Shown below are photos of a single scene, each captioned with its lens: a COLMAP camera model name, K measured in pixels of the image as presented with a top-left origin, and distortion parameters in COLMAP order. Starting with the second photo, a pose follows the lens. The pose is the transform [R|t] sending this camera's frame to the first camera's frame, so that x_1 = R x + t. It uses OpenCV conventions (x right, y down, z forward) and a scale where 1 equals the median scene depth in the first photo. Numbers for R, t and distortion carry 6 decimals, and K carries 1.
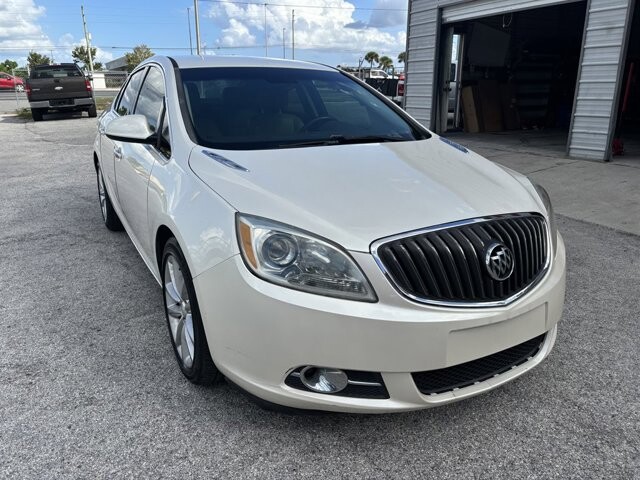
lens RADIAL K [[472.4, 0, 313.4], [0, 472.4, 240.5], [0, 0, 1]] dist [0.062507, -0.059668]
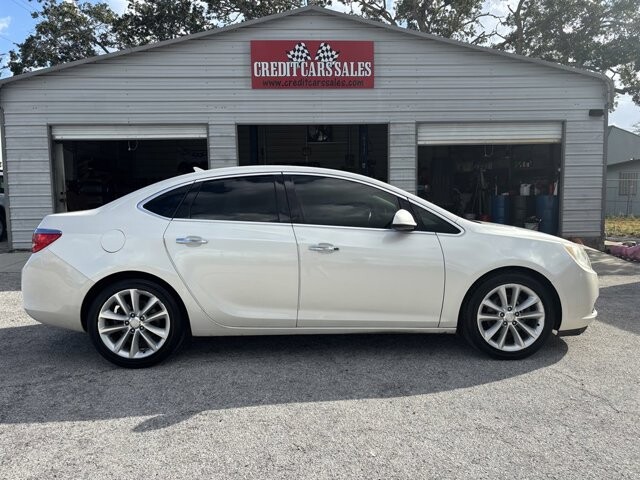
lens RADIAL K [[472.4, 0, 319.2], [0, 472.4, 240.6], [0, 0, 1]] dist [0.062507, -0.059668]
pose [[0.440218, -0.087360, 0.893631, -1.997034], [0.287229, 0.956660, -0.047973, -0.132768], [-0.850710, 0.277795, 0.446231, 0.496018]]
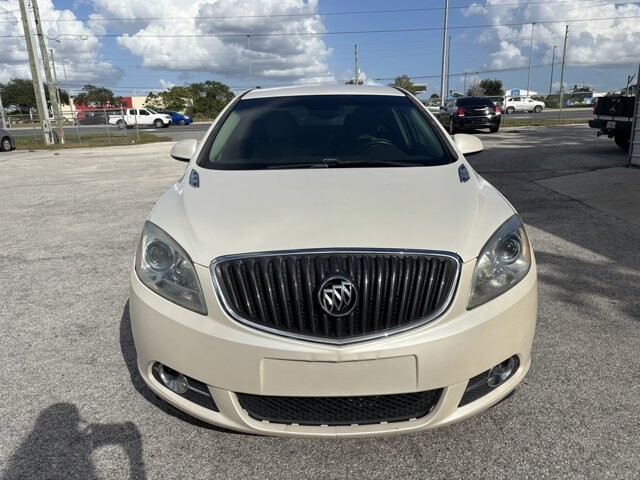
lens RADIAL K [[472.4, 0, 319.1], [0, 472.4, 237.6], [0, 0, 1]] dist [0.062507, -0.059668]
pose [[0.880136, 0.097267, -0.464650, 0.603551], [-0.122396, 0.992188, -0.024144, -0.032989], [0.458672, 0.078122, 0.885165, 0.121541]]
